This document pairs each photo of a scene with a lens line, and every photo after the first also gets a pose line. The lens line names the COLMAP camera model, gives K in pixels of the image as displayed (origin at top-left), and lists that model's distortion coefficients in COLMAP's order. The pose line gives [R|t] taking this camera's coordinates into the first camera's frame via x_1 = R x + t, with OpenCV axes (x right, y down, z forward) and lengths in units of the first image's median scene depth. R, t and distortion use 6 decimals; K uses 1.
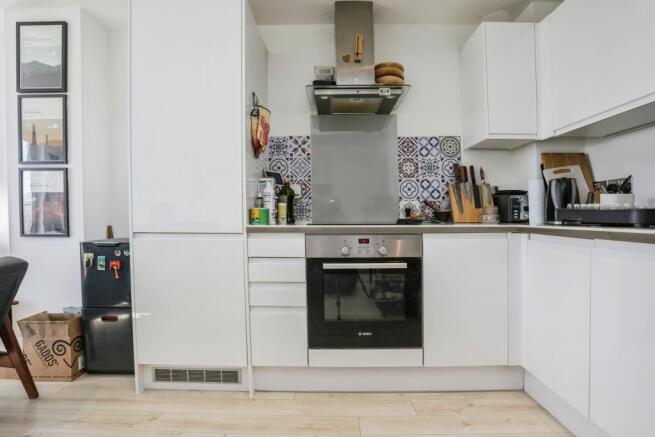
lens RADIAL K [[319.2, 0, 323.3], [0, 319.2, 225.8], [0, 0, 1]] dist [-0.066949, 0.032246]
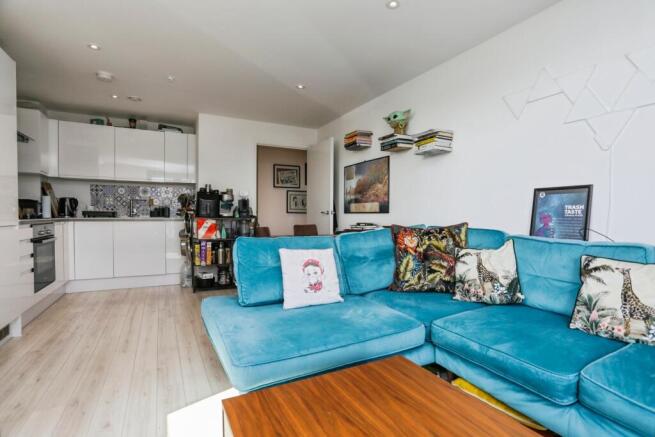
lens RADIAL K [[319.2, 0, 323.3], [0, 319.2, 225.8], [0, 0, 1]] dist [-0.066949, 0.032246]
pose [[-0.473700, -0.032783, 0.880076, -1.941831], [0.016910, 0.998784, 0.046307, -0.016235], [-0.880524, 0.036817, -0.472570, 0.368747]]
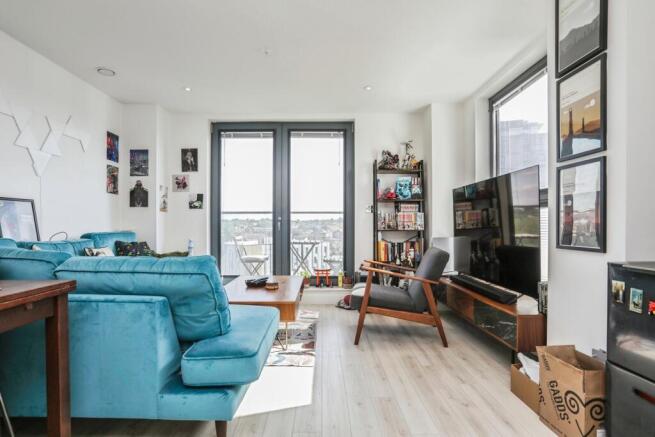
lens RADIAL K [[340.8, 0, 325.8], [0, 340.8, 232.1], [0, 0, 1]] dist [-0.018154, 0.001147]
pose [[0.004586, 0.019525, -0.999799, -0.057800], [-0.026381, 0.999464, 0.019397, -0.010967], [0.999641, 0.026286, 0.005098, 0.378837]]
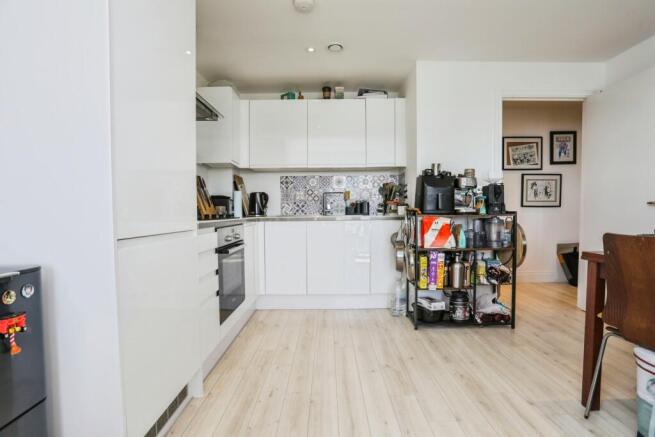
lens RADIAL K [[319.2, 0, 323.3], [0, 319.2, 225.8], [0, 0, 1]] dist [-0.066949, 0.032246]
pose [[-0.004810, -0.042169, 0.999099, -1.063374], [0.035921, 0.998458, 0.042314, -0.014119], [-0.999343, 0.036092, -0.003288, 0.543210]]
